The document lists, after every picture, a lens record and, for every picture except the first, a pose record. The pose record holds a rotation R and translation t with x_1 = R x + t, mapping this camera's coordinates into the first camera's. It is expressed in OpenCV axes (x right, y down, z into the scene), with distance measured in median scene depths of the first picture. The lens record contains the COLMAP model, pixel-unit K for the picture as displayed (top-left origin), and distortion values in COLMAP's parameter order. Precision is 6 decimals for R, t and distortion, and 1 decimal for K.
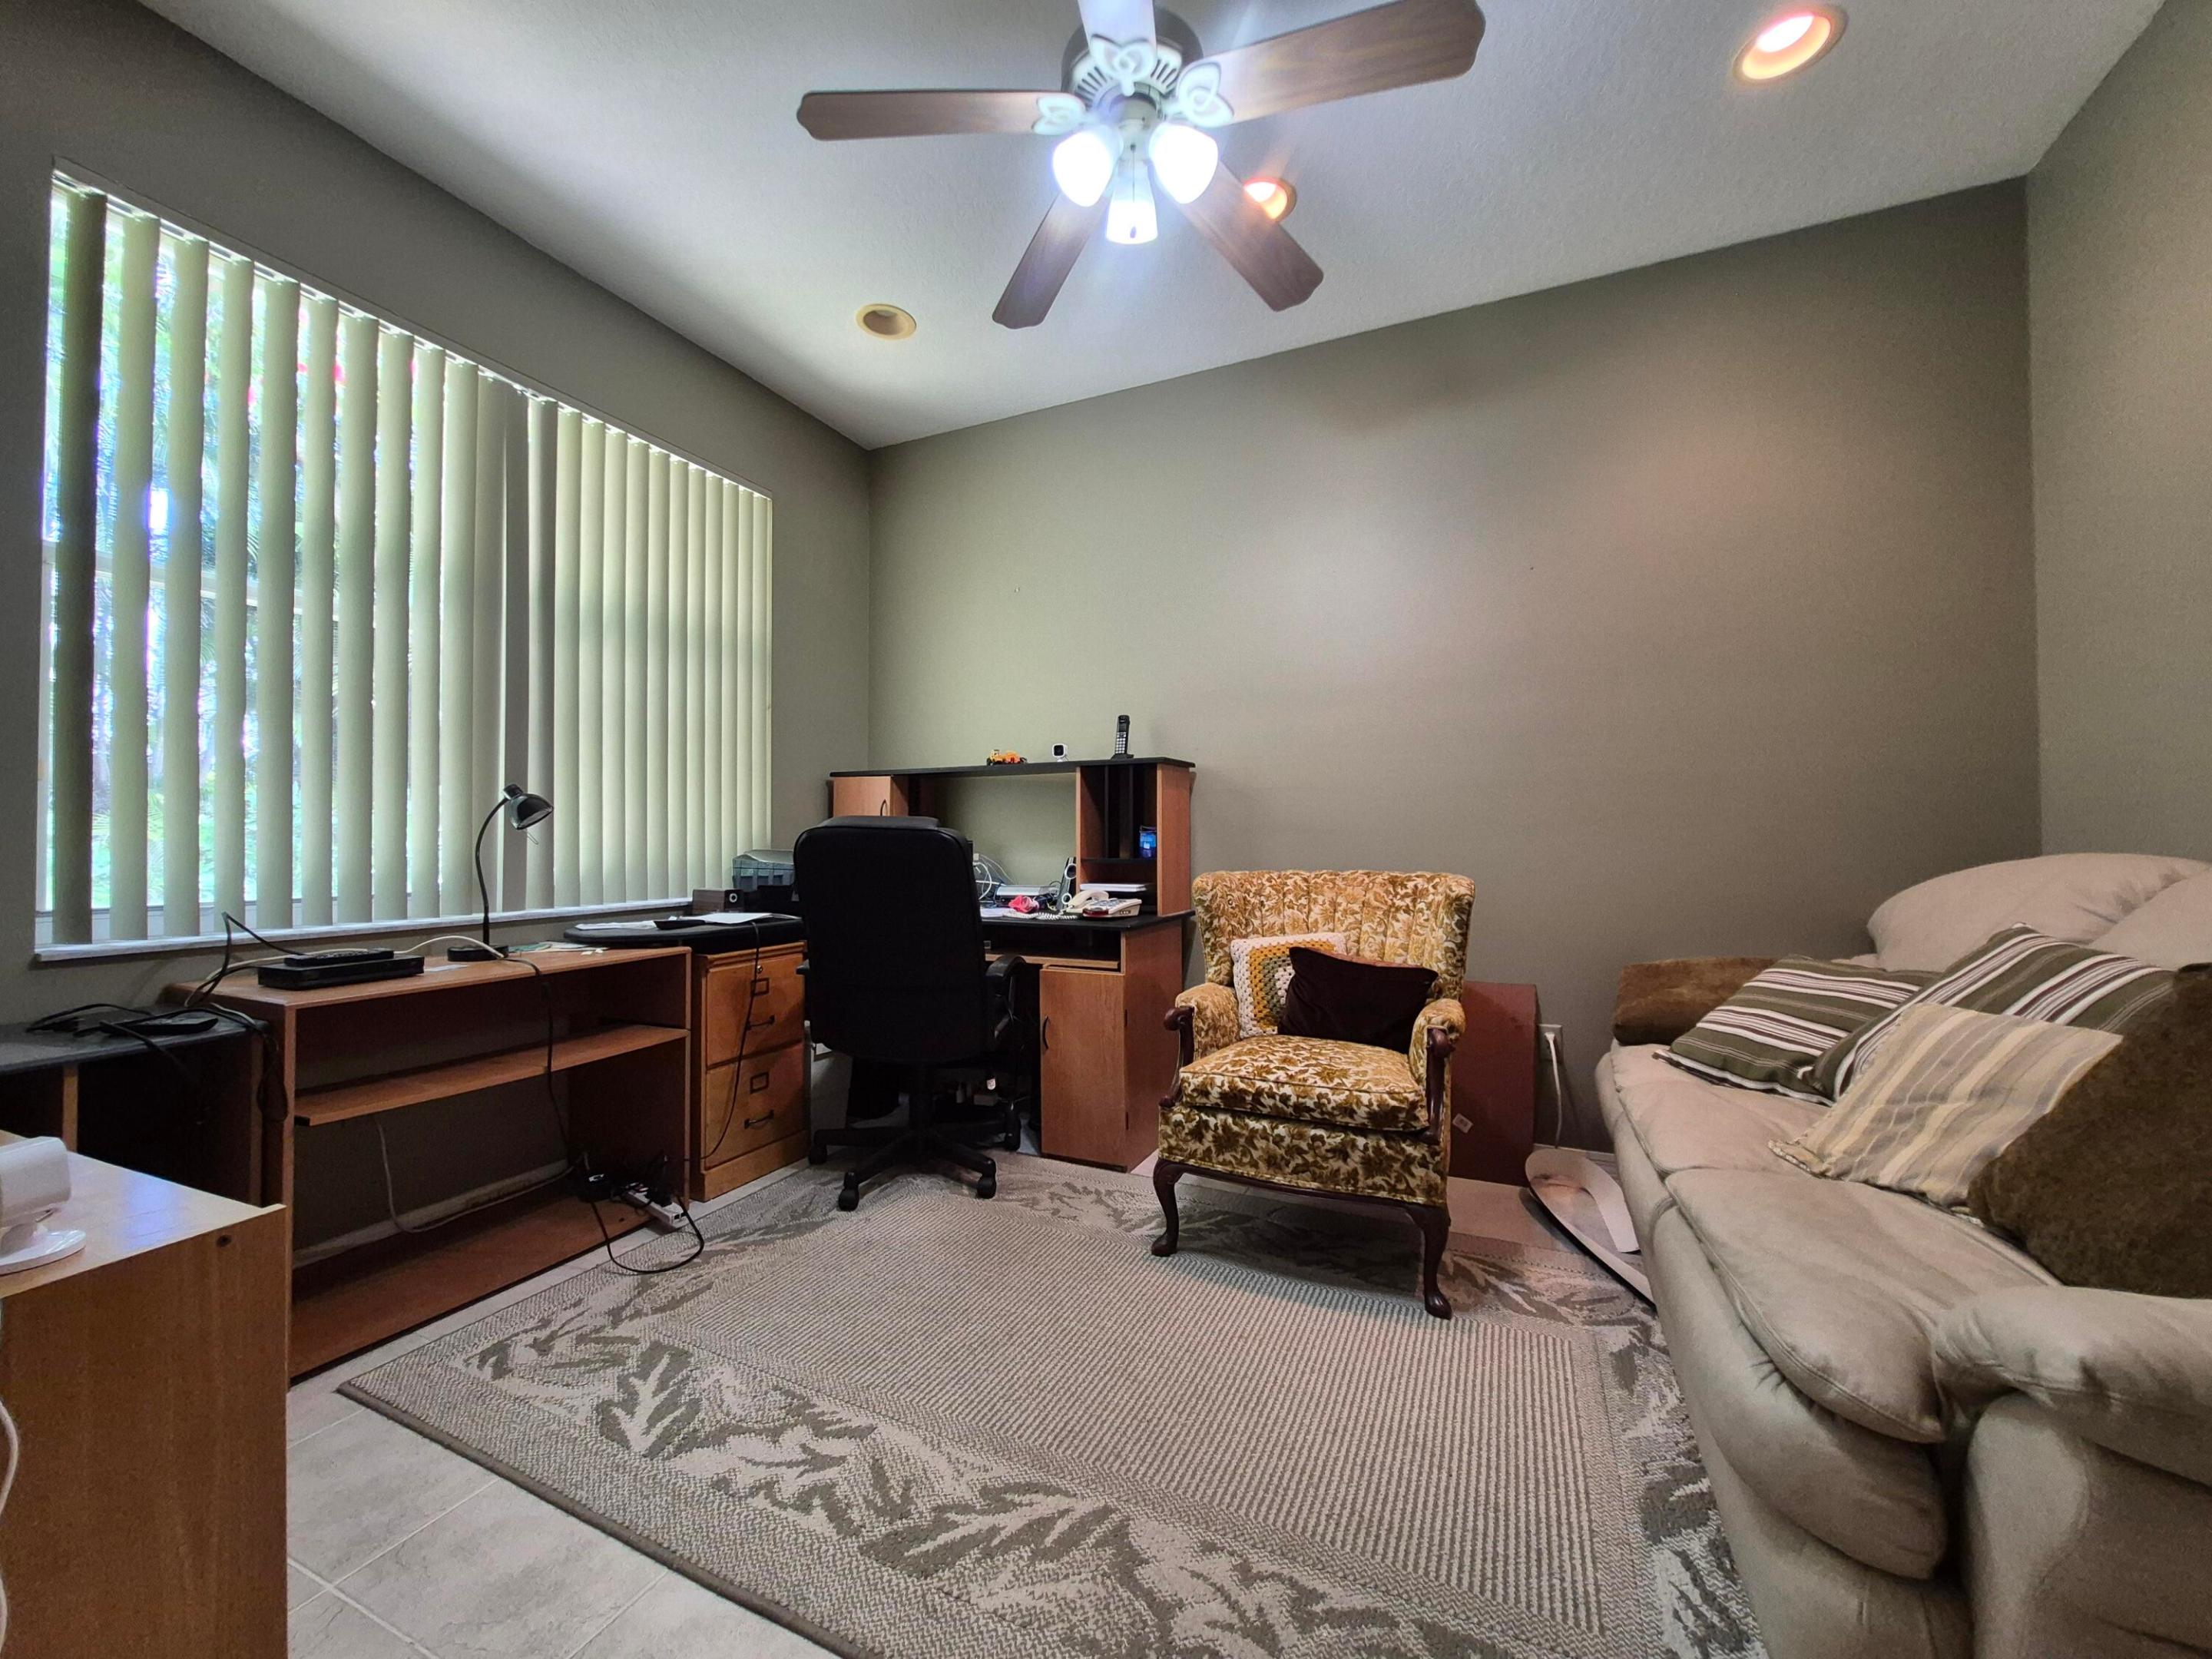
lens RADIAL K [[865.0, 0, 1107.0], [0, 865.0, 818.0], [0, 0, 1]] dist [0.000486, -0.000513]
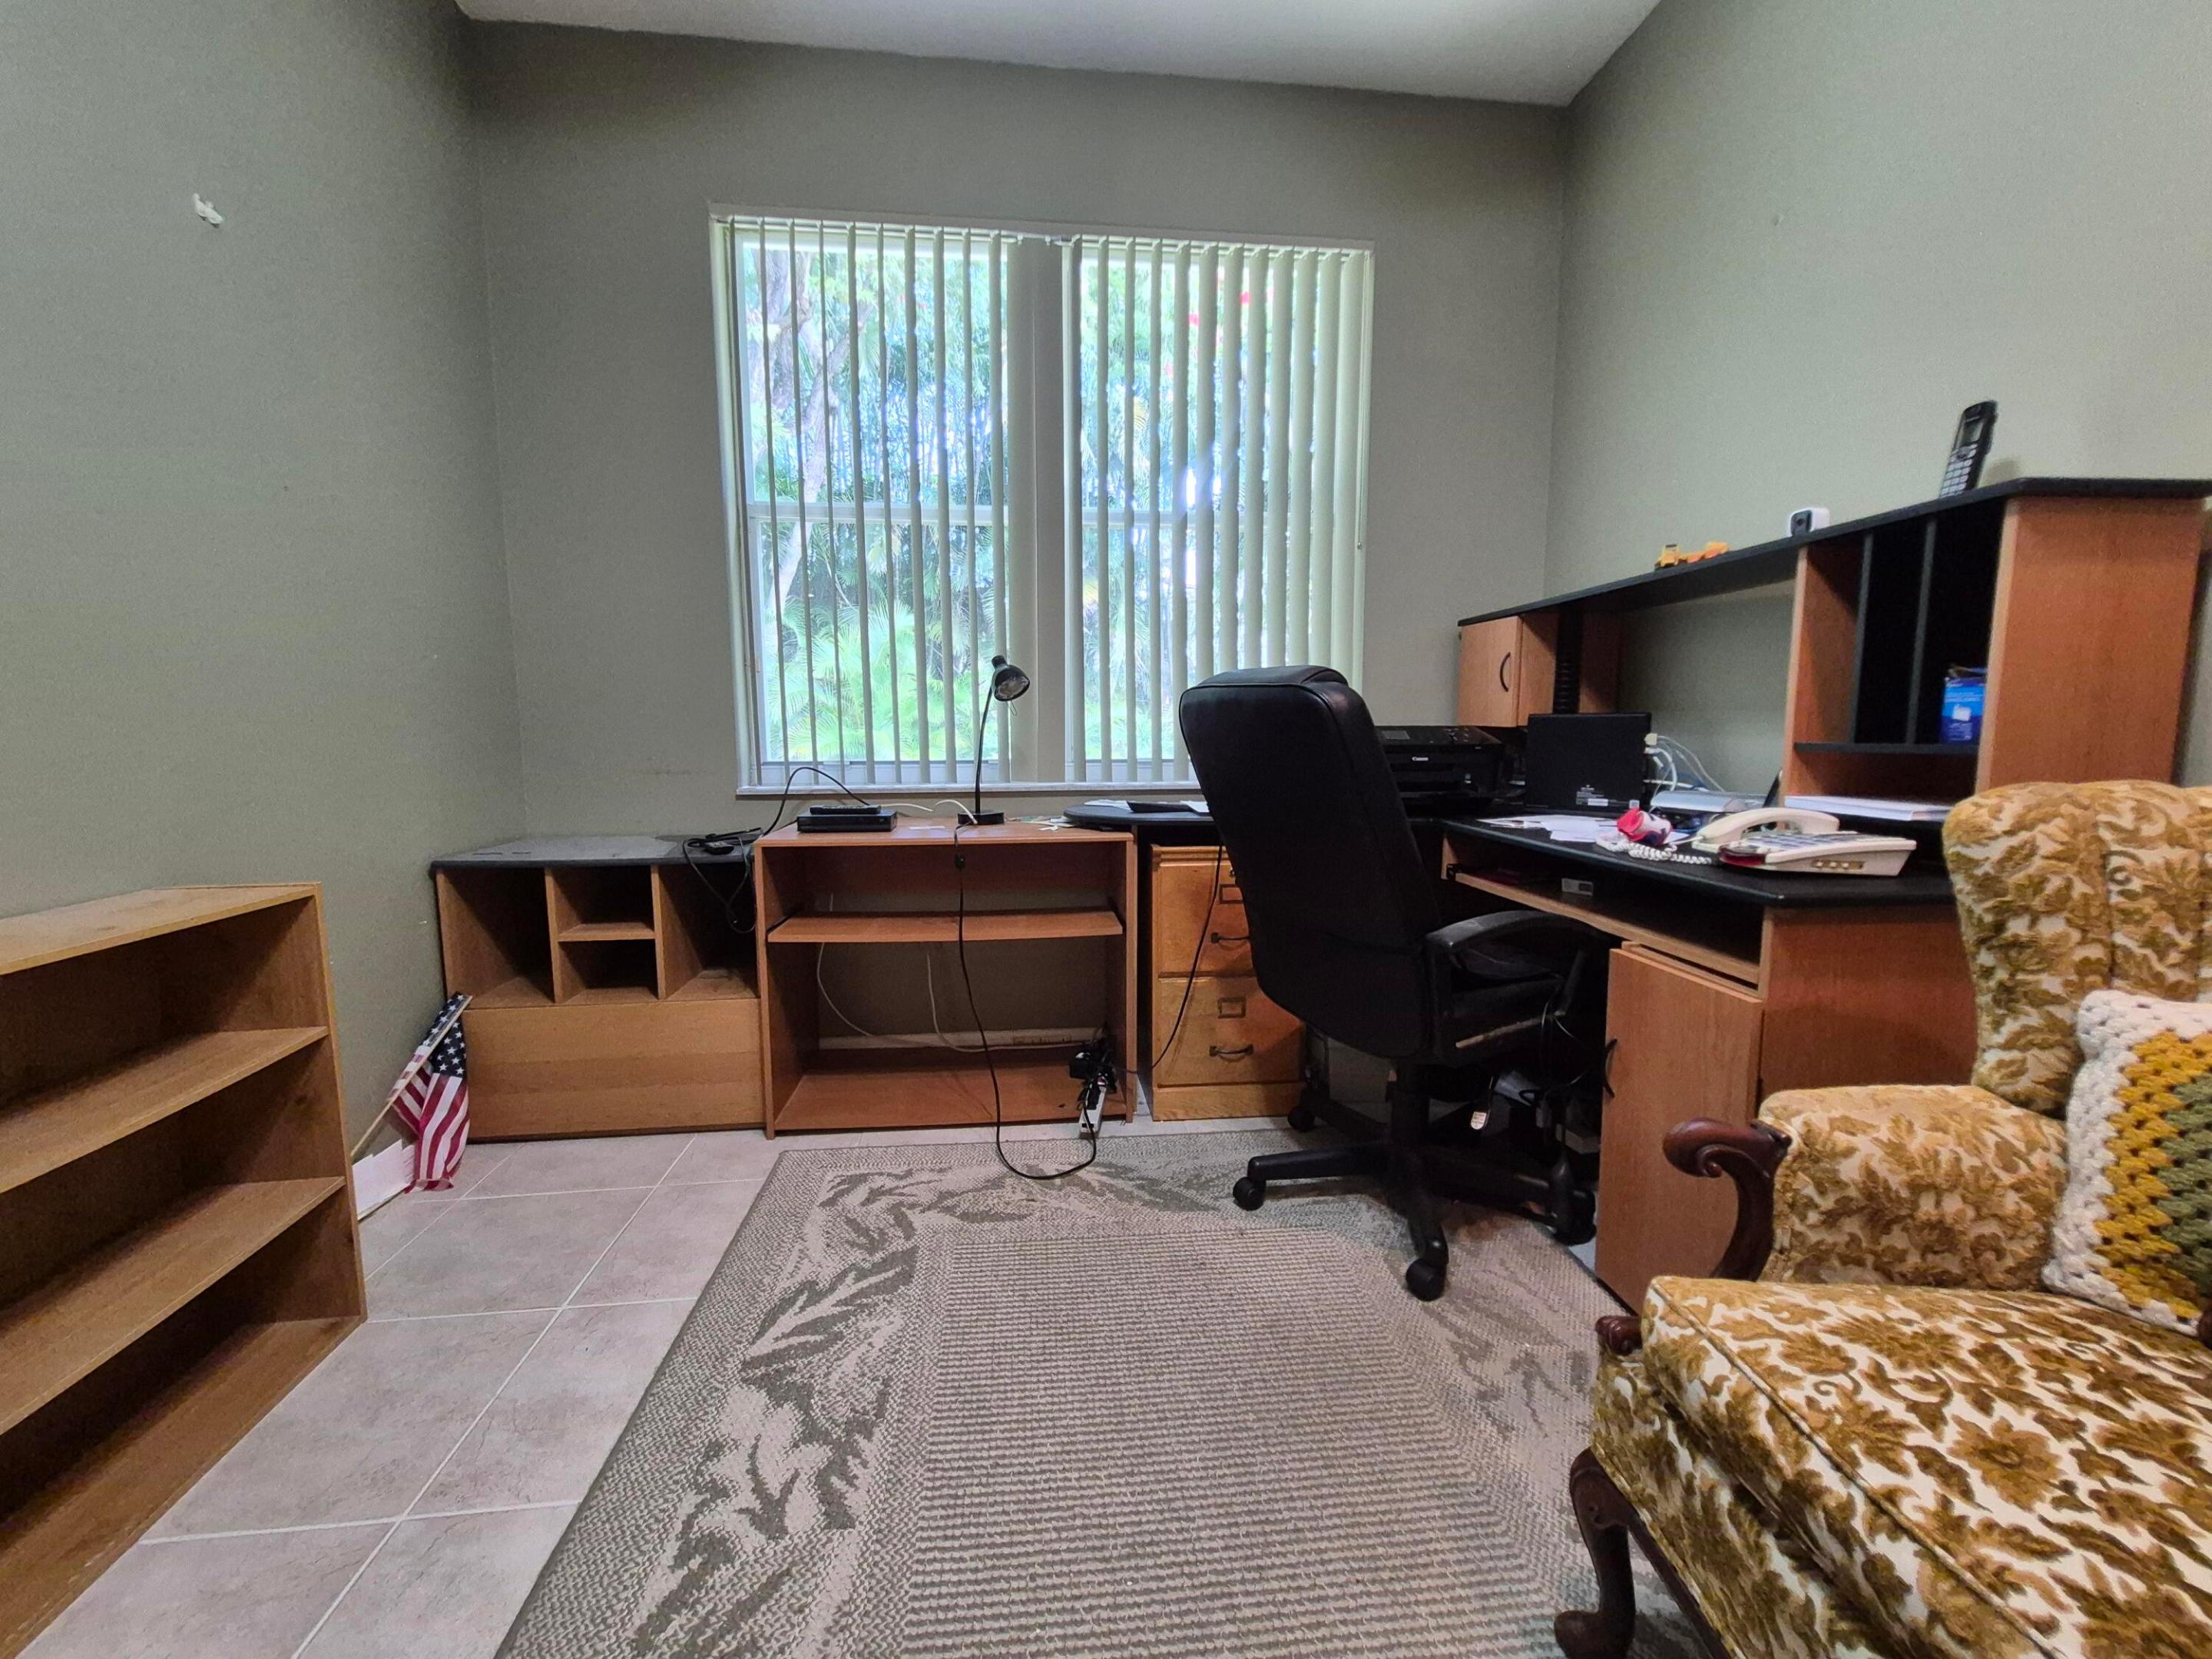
lens RADIAL K [[865.0, 0, 1107.0], [0, 865.0, 818.0], [0, 0, 1]] dist [0.000486, -0.000513]
pose [[0.504870, 0.090322, -0.858457, 0.261707], [0.022201, 0.992823, 0.117516, 0.031984], [0.862910, -0.078389, 0.499241, 0.577567]]
